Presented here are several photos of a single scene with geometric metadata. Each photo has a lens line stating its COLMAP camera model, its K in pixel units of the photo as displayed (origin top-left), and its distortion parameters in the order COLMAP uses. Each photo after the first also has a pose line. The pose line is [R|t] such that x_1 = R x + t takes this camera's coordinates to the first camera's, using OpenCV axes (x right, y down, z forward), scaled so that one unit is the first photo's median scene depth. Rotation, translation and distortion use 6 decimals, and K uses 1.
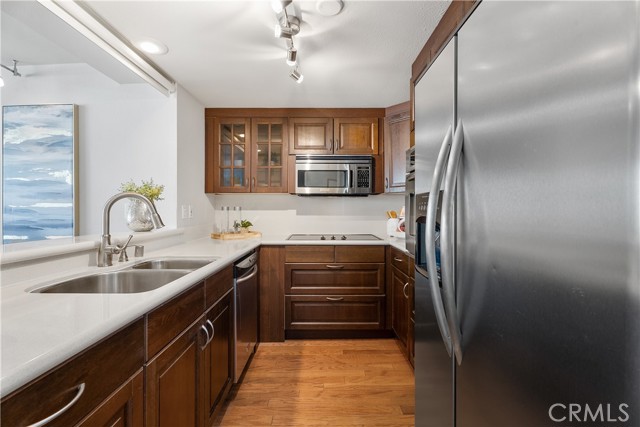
lens RADIAL K [[289.6, 0, 315.9], [0, 289.6, 208.2], [0, 0, 1]] dist [0.005855, -0.000985]
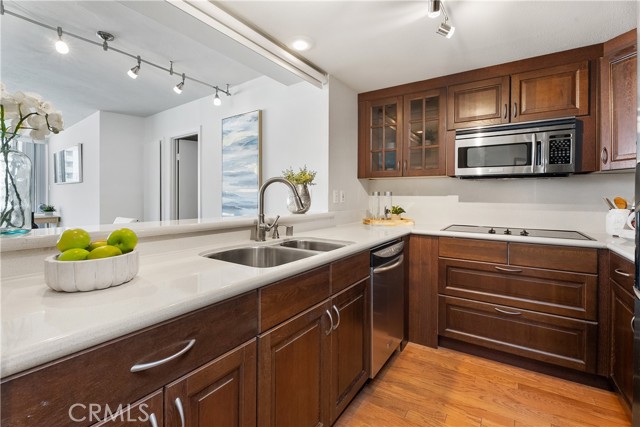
lens RADIAL K [[289.6, 0, 320.0], [0, 289.6, 197.5], [0, 0, 1]] dist [0.005855, -0.000985]
pose [[0.838163, 0.007425, -0.545369, 0.070090], [-0.005125, 0.999970, 0.005738, 0.010602], [0.545396, -0.002015, 0.838176, 0.095852]]
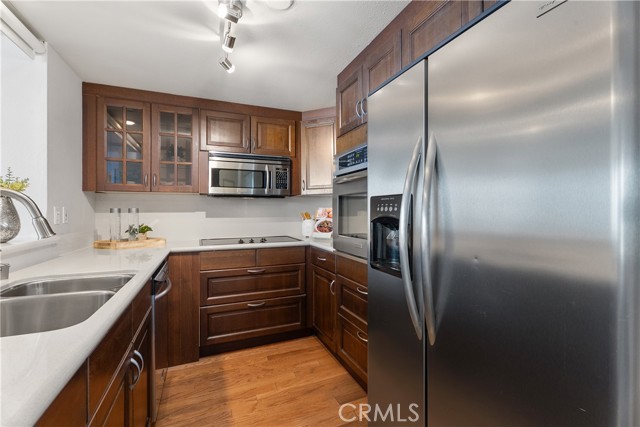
lens RADIAL K [[289.6, 0, 316.0], [0, 289.6, 209.0], [0, 0, 1]] dist [0.005855, -0.000985]
pose [[0.920425, -0.000920, 0.390917, -0.134626], [0.002489, 0.999991, -0.003506, 0.001032], [-0.390911, 0.004200, 0.920419, 0.042690]]
